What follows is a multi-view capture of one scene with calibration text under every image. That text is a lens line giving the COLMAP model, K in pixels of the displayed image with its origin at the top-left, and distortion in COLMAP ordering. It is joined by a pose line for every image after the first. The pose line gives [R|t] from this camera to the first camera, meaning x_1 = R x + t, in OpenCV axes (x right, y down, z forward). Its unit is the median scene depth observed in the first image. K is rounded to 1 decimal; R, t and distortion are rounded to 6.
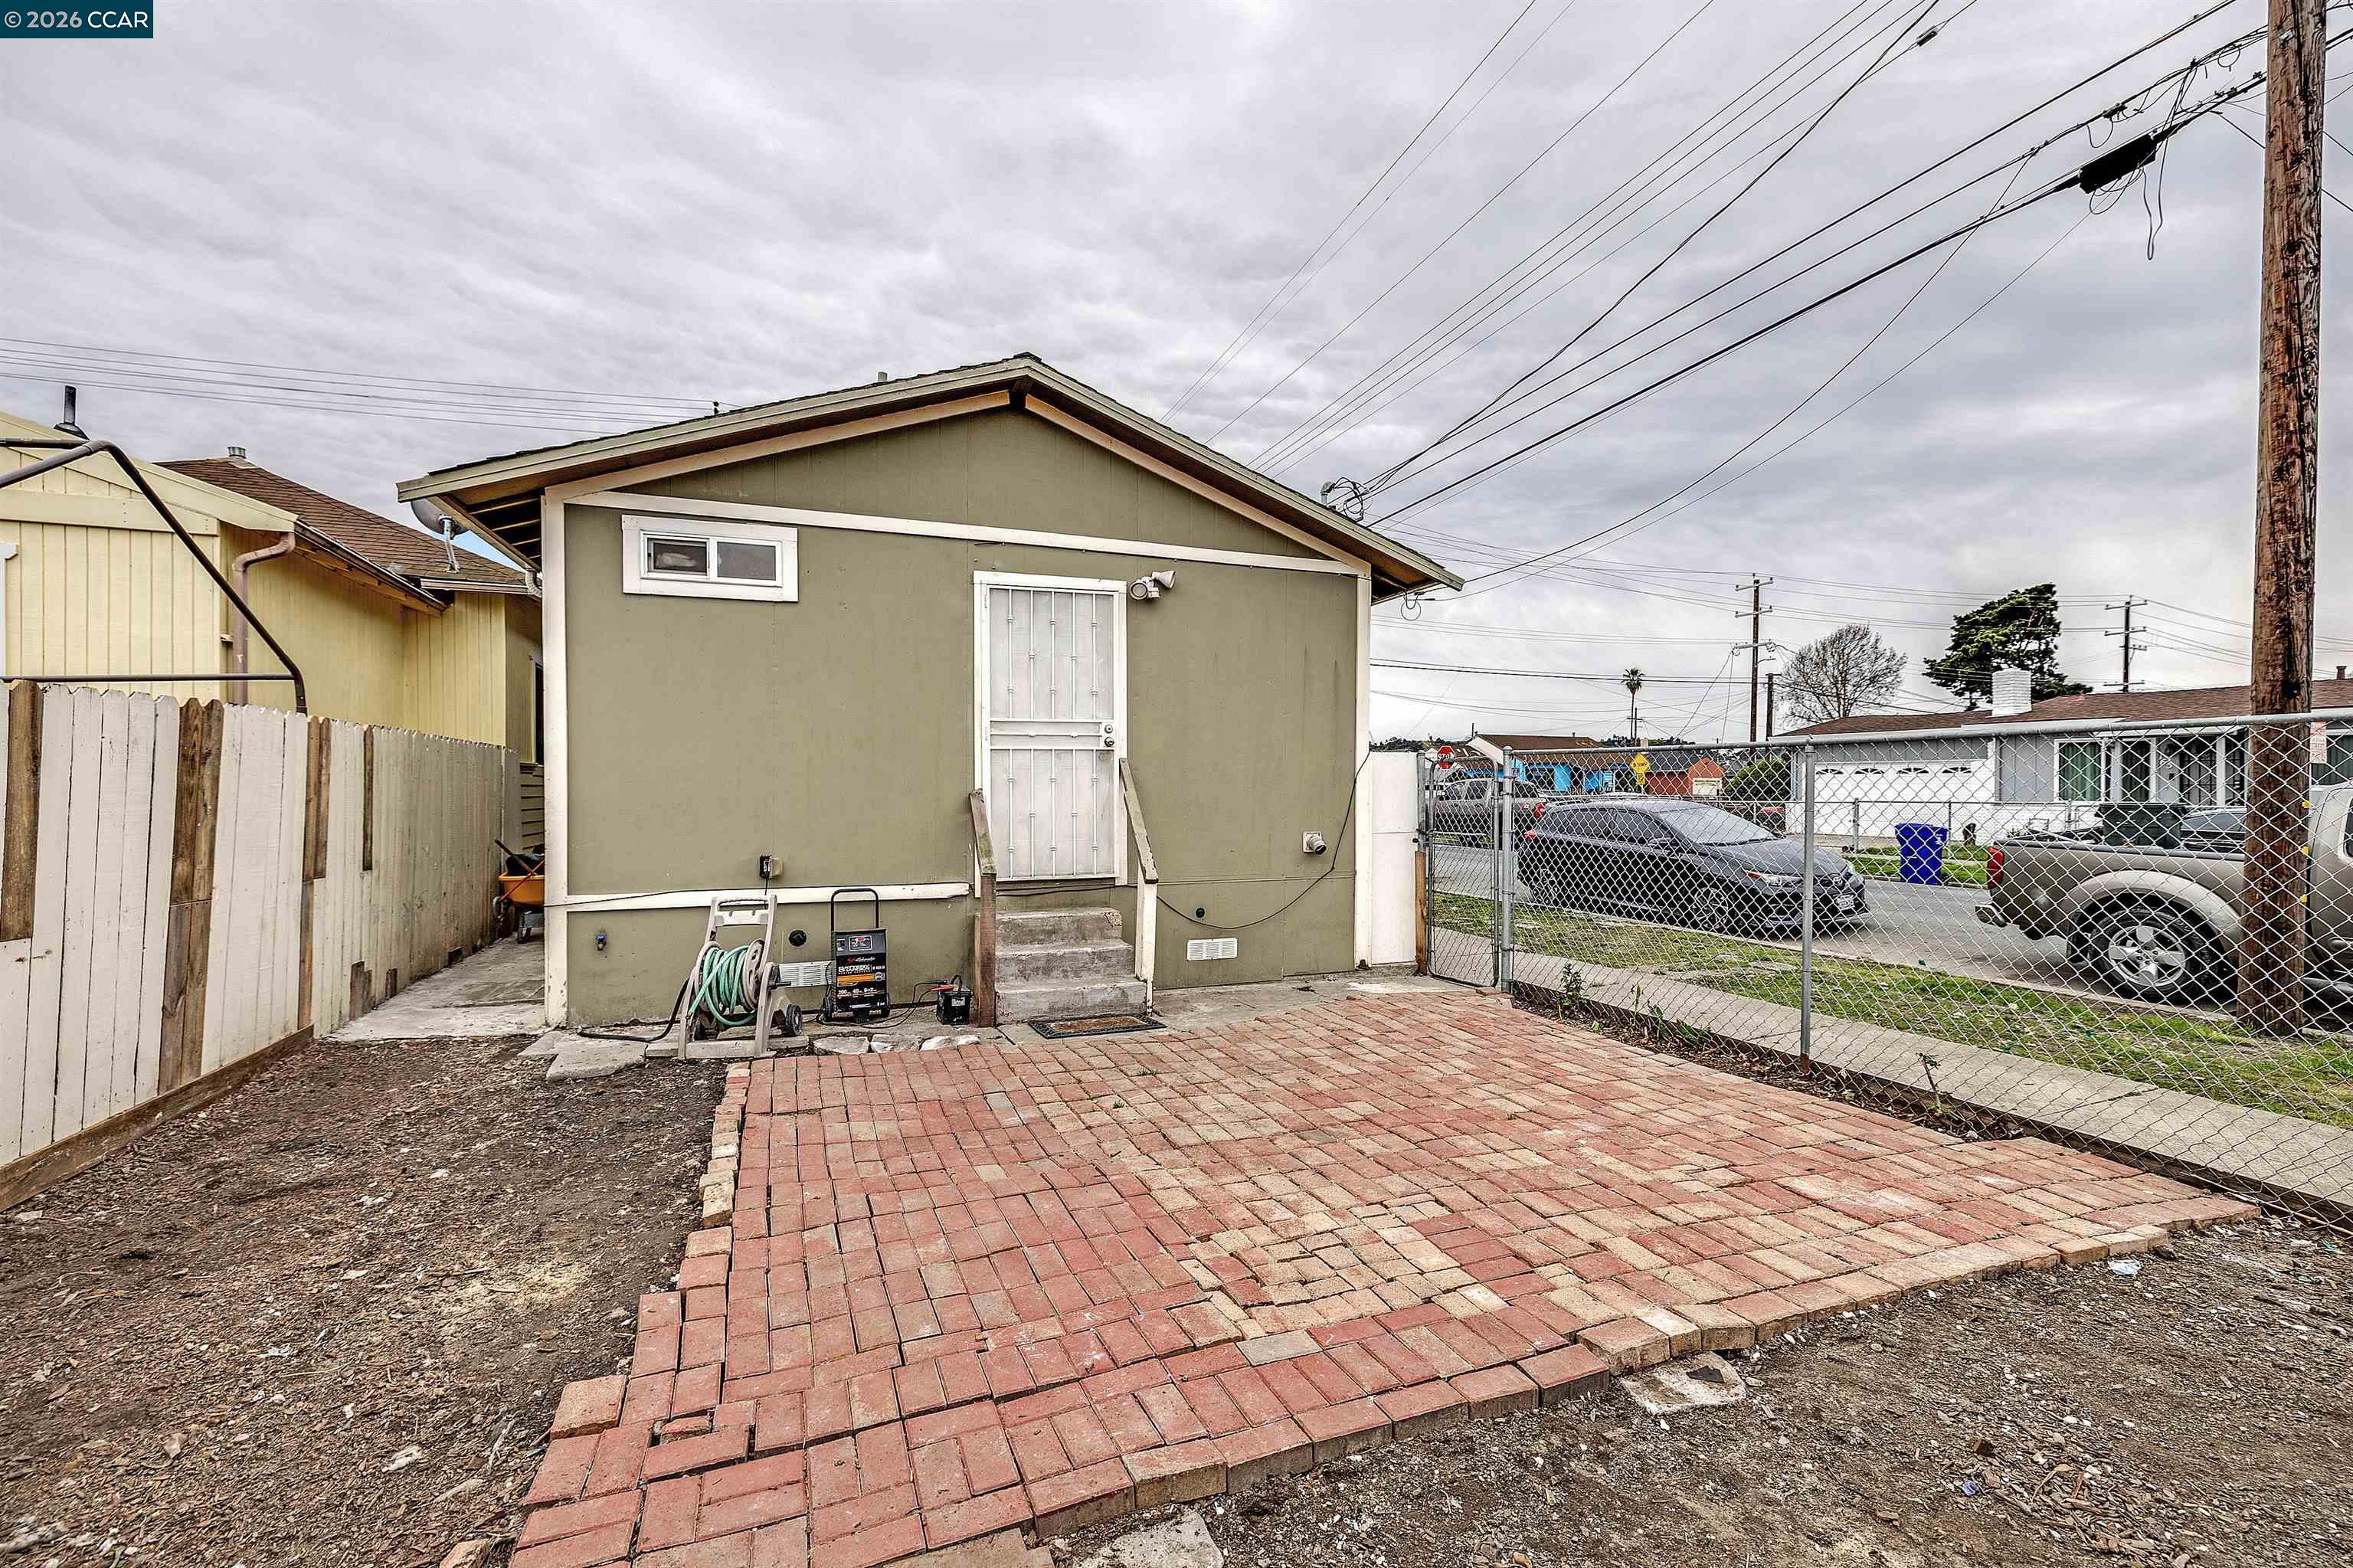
lens RADIAL K [[979.3, 0, 1182.2], [0, 979.3, 787.7], [0, 0, 1]] dist [-0.000285, -0.000207]
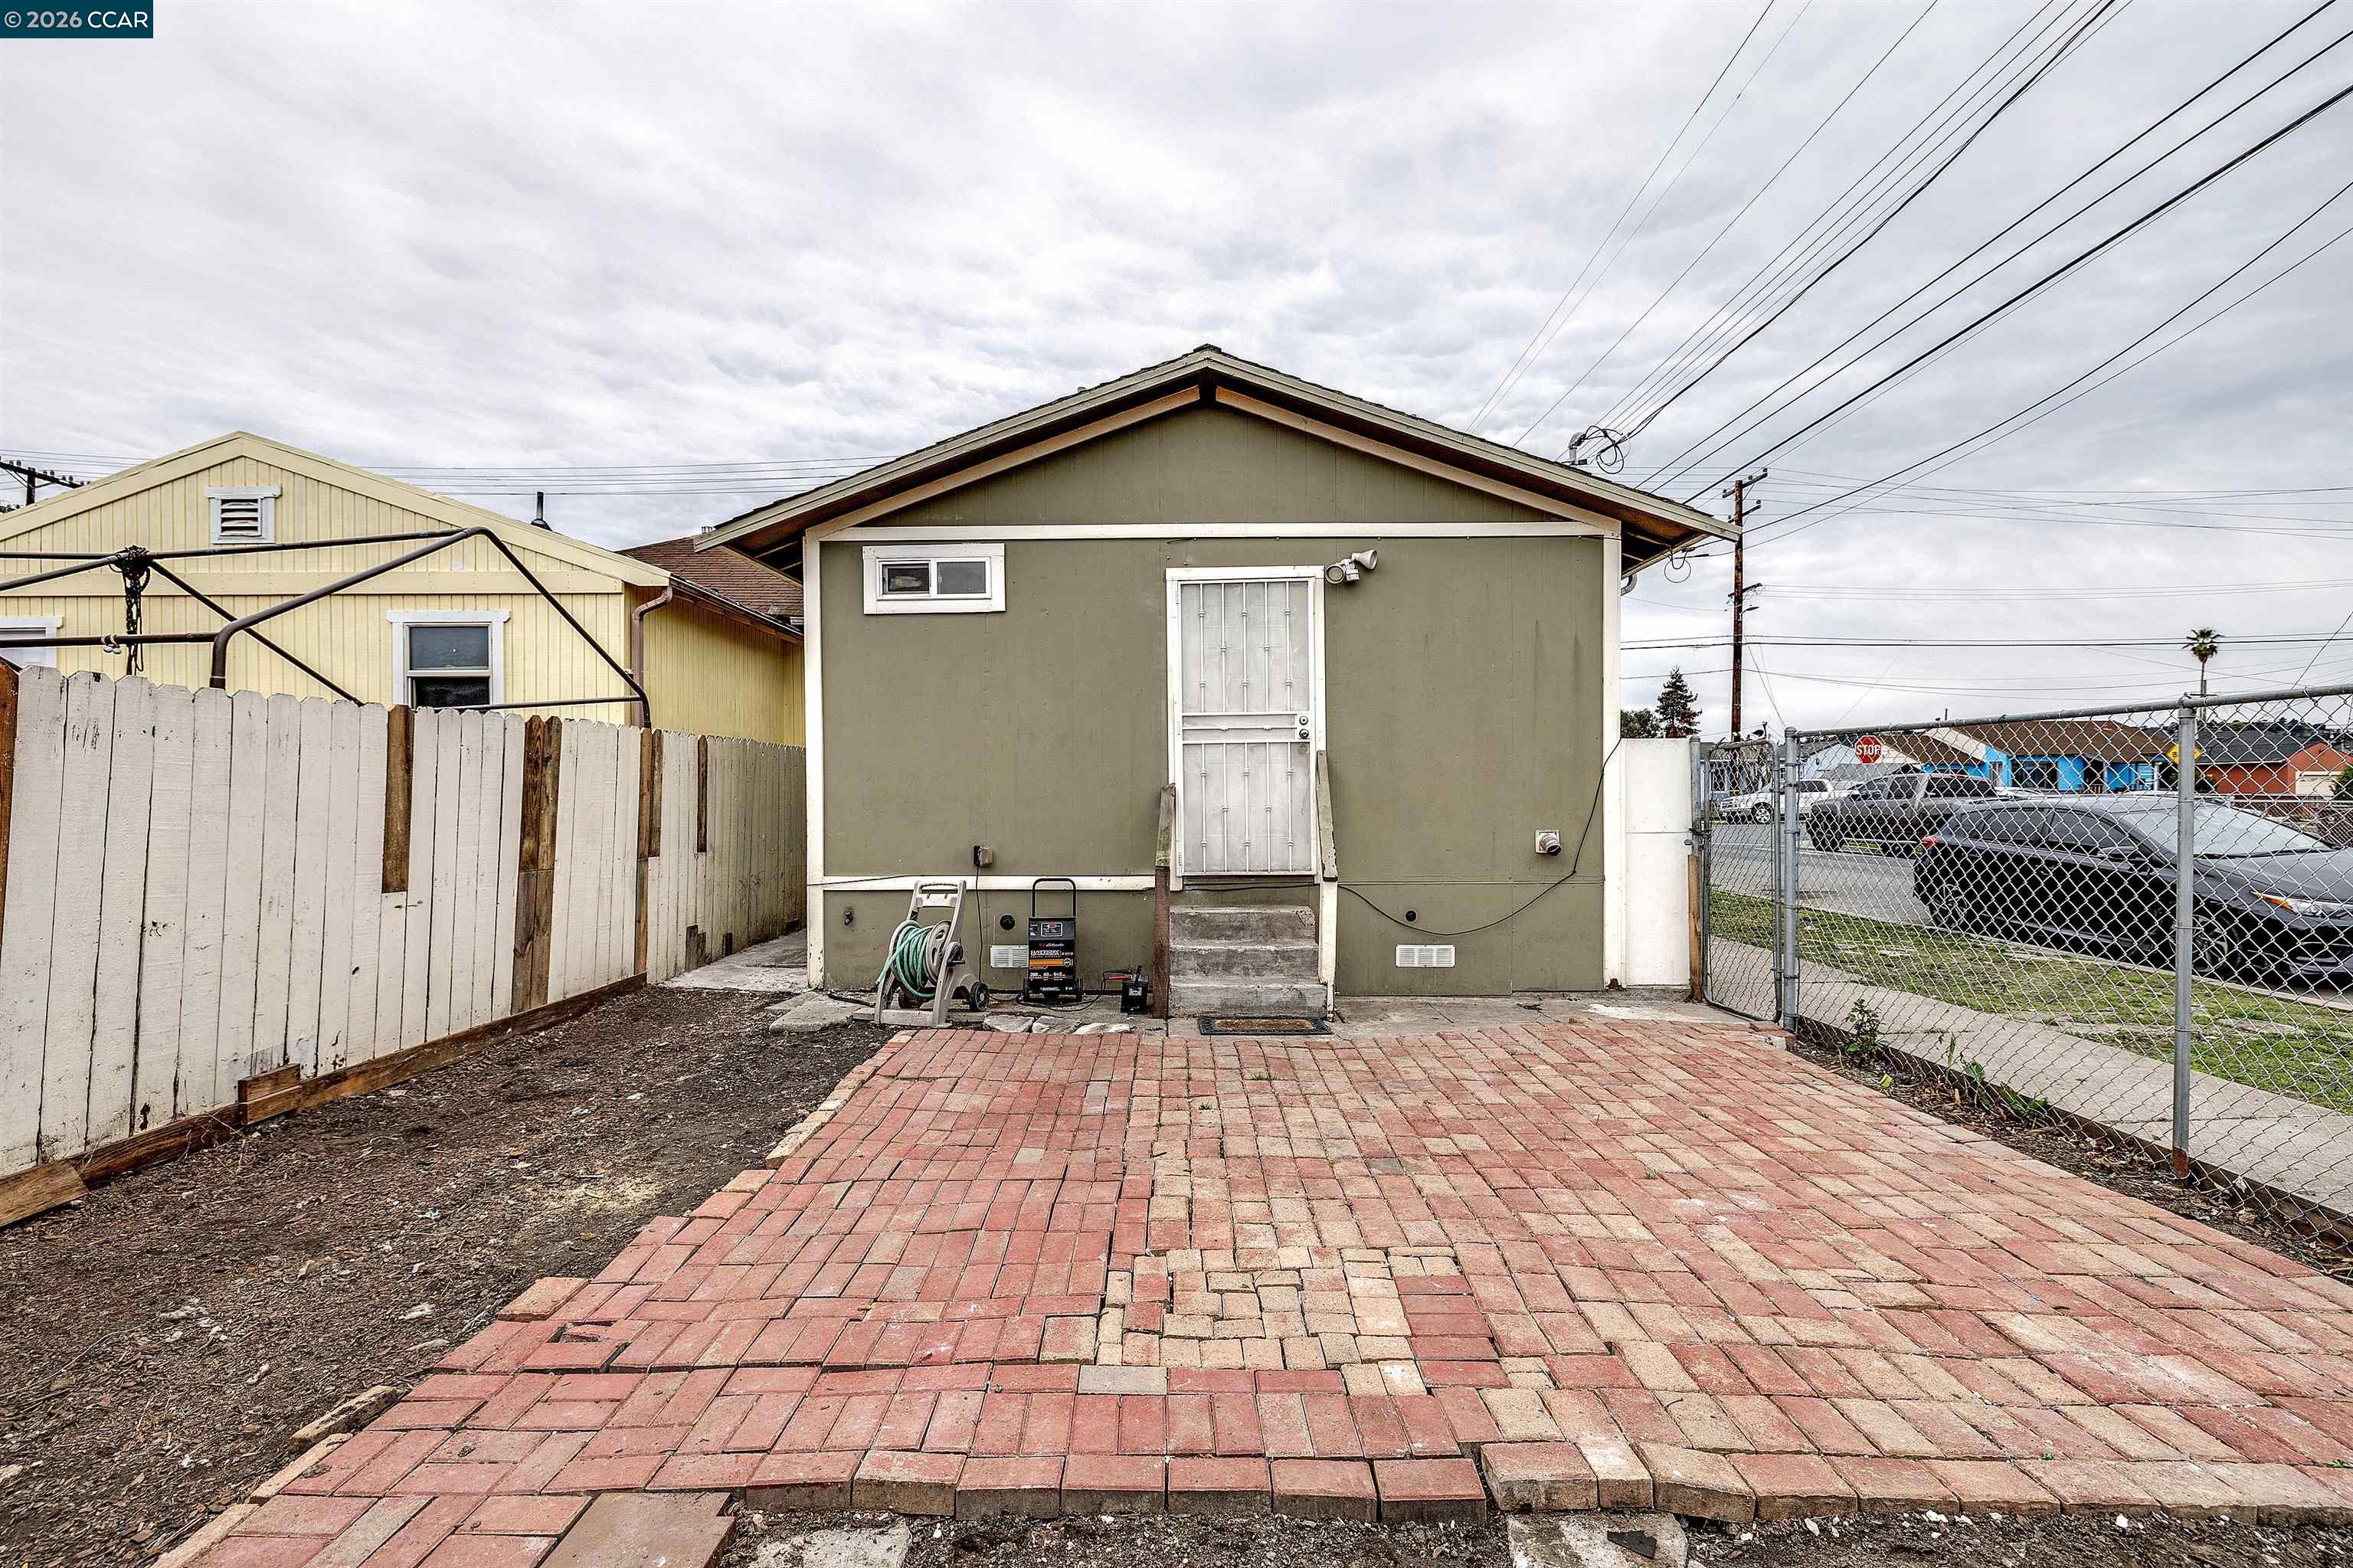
lens RADIAL K [[979.3, 0, 1193.1], [0, 979.3, 786.5], [0, 0, 1]] dist [-0.000285, -0.000207]
pose [[0.928905, -0.006787, -0.370255, 0.265503], [0.004977, 0.999971, -0.005843, 0.014581], [0.370284, 0.003585, 0.928912, 0.095824]]
